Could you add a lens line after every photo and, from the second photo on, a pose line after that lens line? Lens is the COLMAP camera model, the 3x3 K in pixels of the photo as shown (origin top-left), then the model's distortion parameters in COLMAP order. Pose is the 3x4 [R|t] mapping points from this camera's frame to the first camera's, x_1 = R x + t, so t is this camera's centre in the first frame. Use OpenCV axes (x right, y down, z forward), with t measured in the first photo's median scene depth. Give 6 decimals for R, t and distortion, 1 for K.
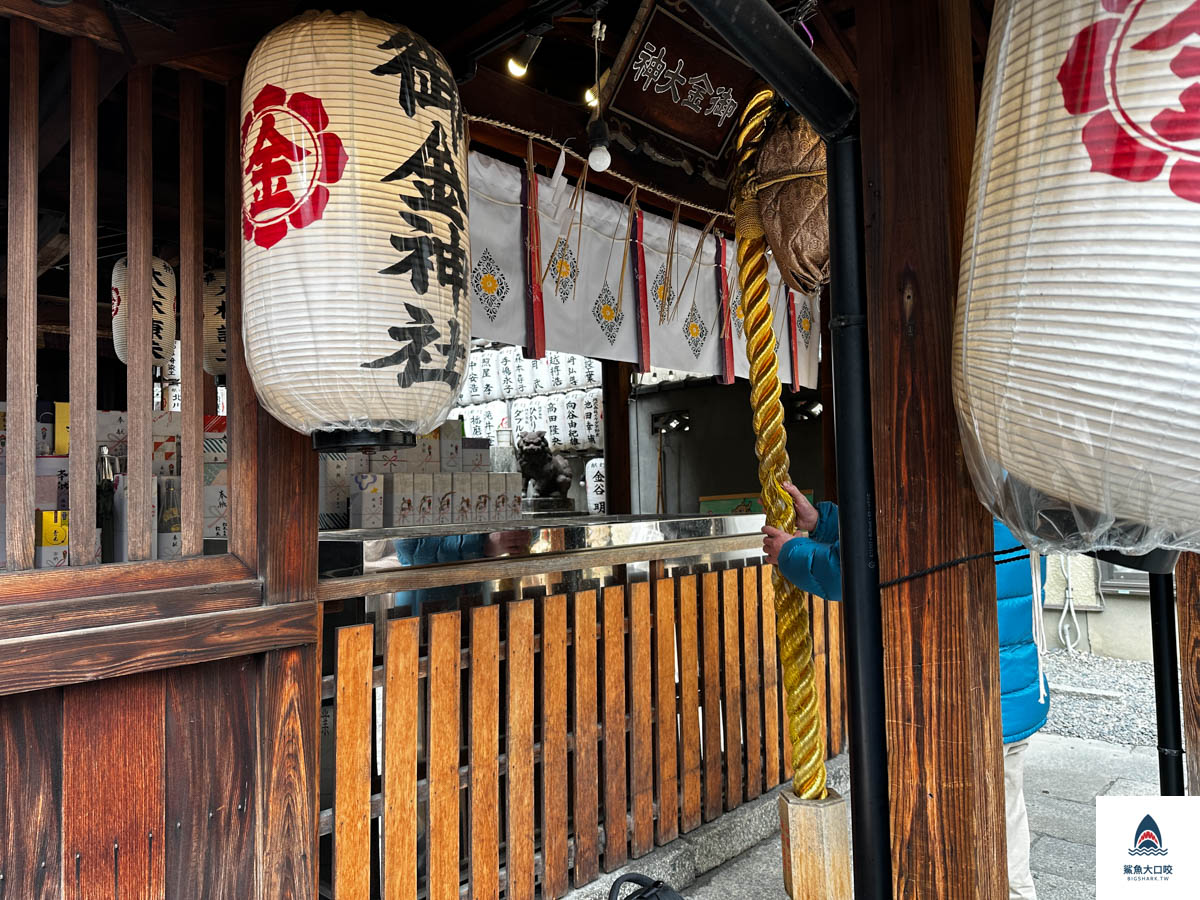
lens RADIAL K [[838.5, 0, 600.8], [0, 838.5, 435.7], [0, 0, 1]] dist [0.064137, -0.068514]
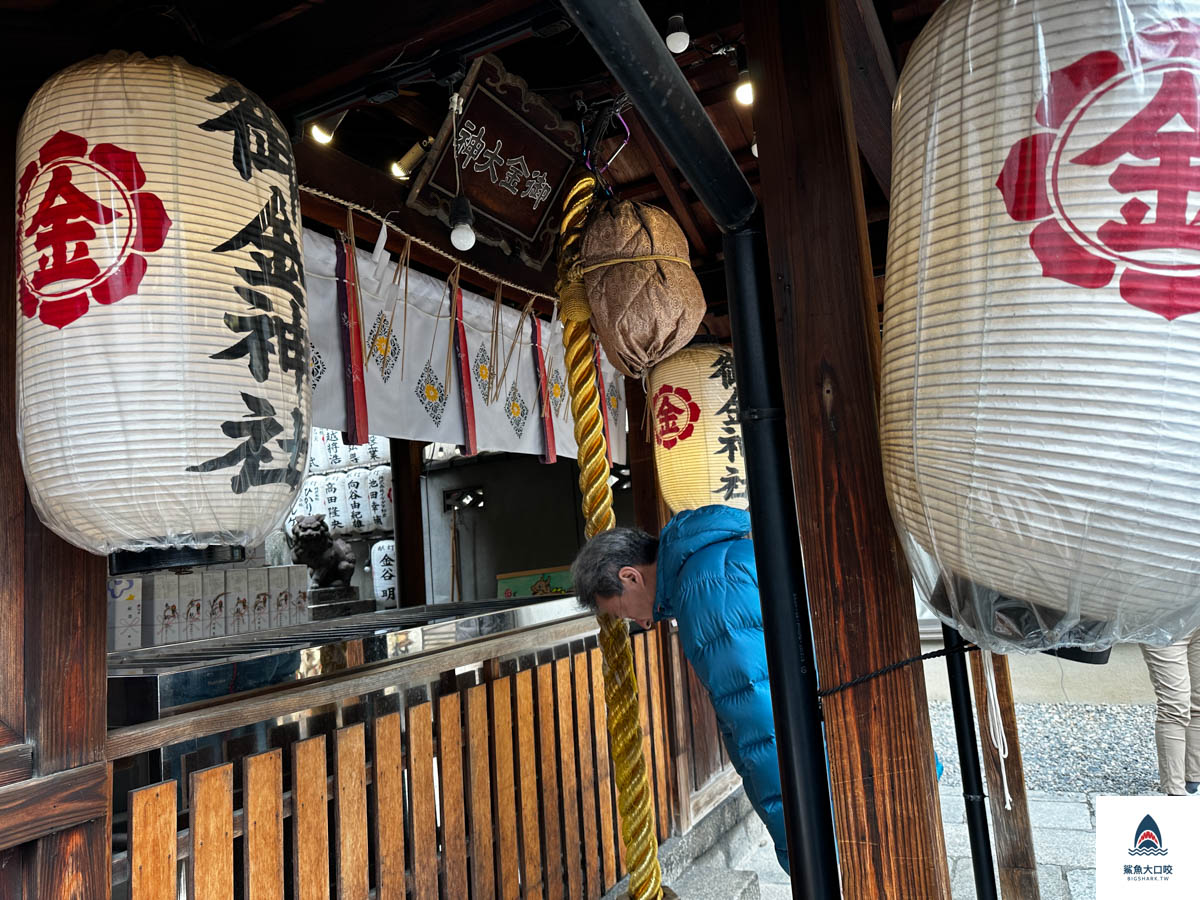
lens RADIAL K [[838.5, 0, 600.8], [0, 838.5, 435.7], [0, 0, 1]] dist [0.064137, -0.068514]
pose [[0.963477, -0.018595, 0.267144, -0.111966], [0.041166, 0.996013, -0.079139, -0.032626], [-0.264608, 0.087246, 0.960401, 0.094643]]
